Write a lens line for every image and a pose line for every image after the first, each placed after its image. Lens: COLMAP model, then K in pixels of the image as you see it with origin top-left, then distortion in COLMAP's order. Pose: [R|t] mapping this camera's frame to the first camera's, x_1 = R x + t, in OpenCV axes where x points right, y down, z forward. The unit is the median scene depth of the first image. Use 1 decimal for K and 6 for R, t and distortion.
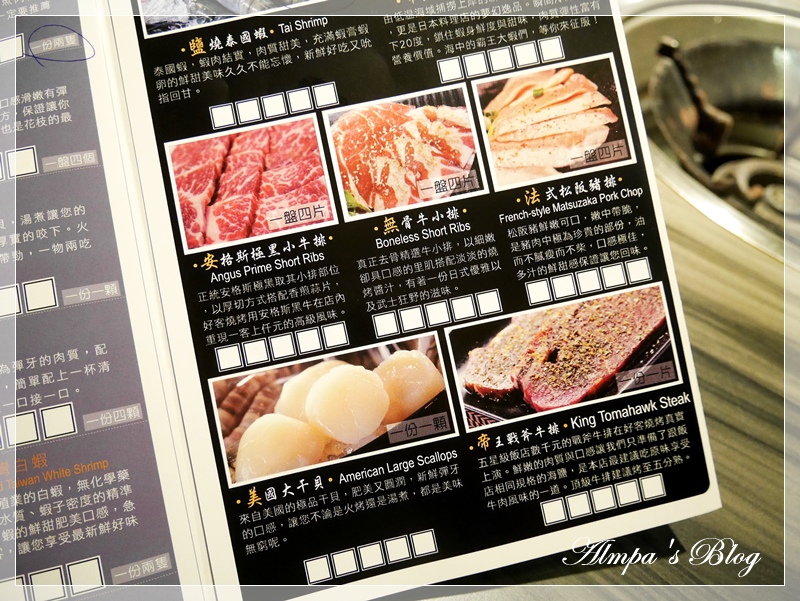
lens RADIAL K [[567.2, 0, 400.0], [0, 567.2, 300.5], [0, 0, 1]] dist [0.001582, -0.033964]
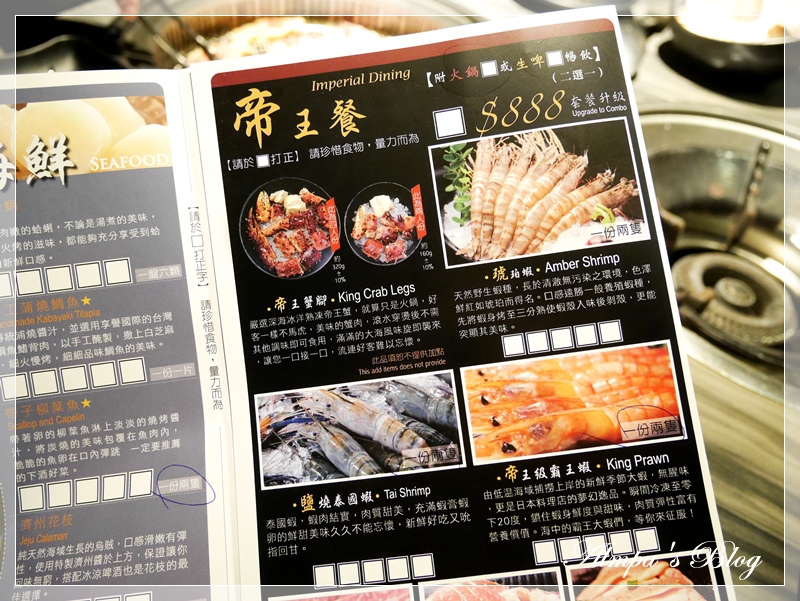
lens RADIAL K [[567.2, 0, 400.0], [0, 567.2, 300.5], [0, 0, 1]] dist [0.001582, -0.033964]
pose [[0.992349, 0.070195, -0.101572, -0.101271], [-0.085655, 0.983895, -0.156887, -0.674673], [0.088923, 0.164386, 0.982380, -0.110784]]
